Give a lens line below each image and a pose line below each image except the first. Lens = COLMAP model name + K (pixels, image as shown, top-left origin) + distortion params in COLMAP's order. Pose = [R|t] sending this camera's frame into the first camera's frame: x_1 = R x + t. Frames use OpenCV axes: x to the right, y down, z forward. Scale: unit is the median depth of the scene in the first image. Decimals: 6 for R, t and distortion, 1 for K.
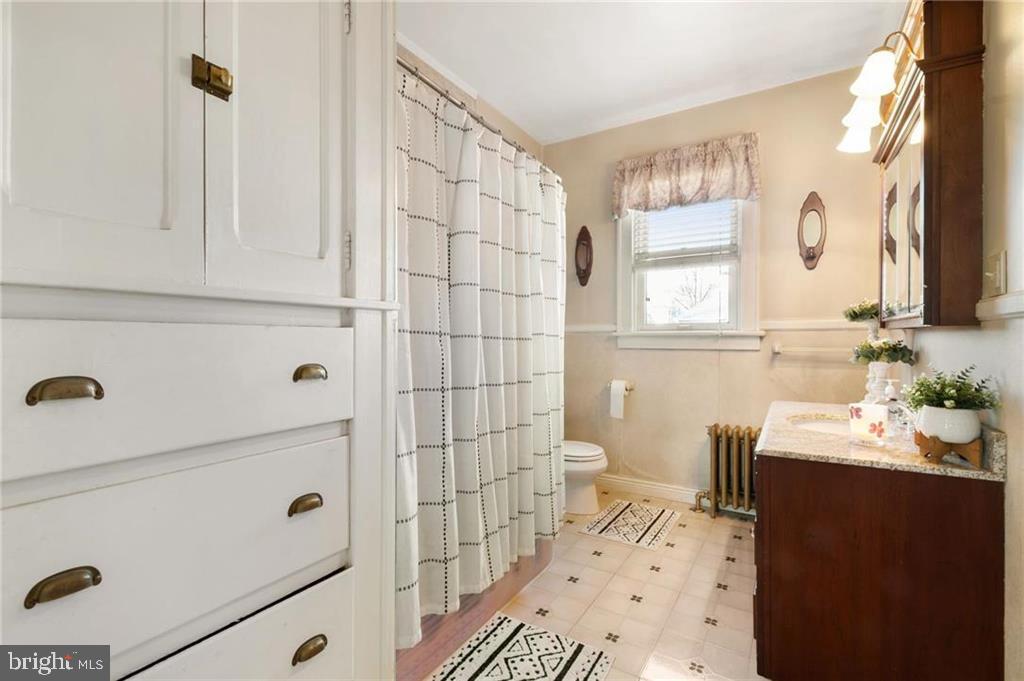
lens RADIAL K [[460.0, 0, 512.3], [0, 460.0, 339.3], [0, 0, 1]] dist [0.008563, -0.002042]
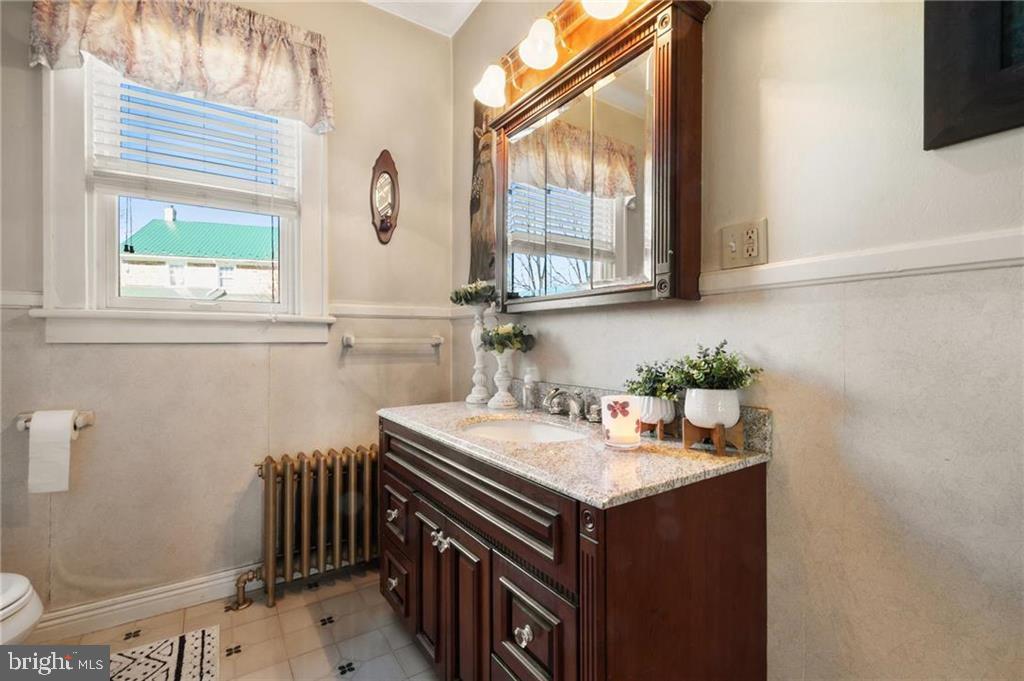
lens RADIAL K [[460.0, 0, 513.4], [0, 460.0, 343.4], [0, 0, 1]] dist [0.008563, -0.002042]
pose [[0.413081, -0.003424, 0.910688, -0.006354], [0.005144, 0.999986, 0.001426, 0.025380], [-0.910680, 0.004096, 0.413093, 0.432444]]
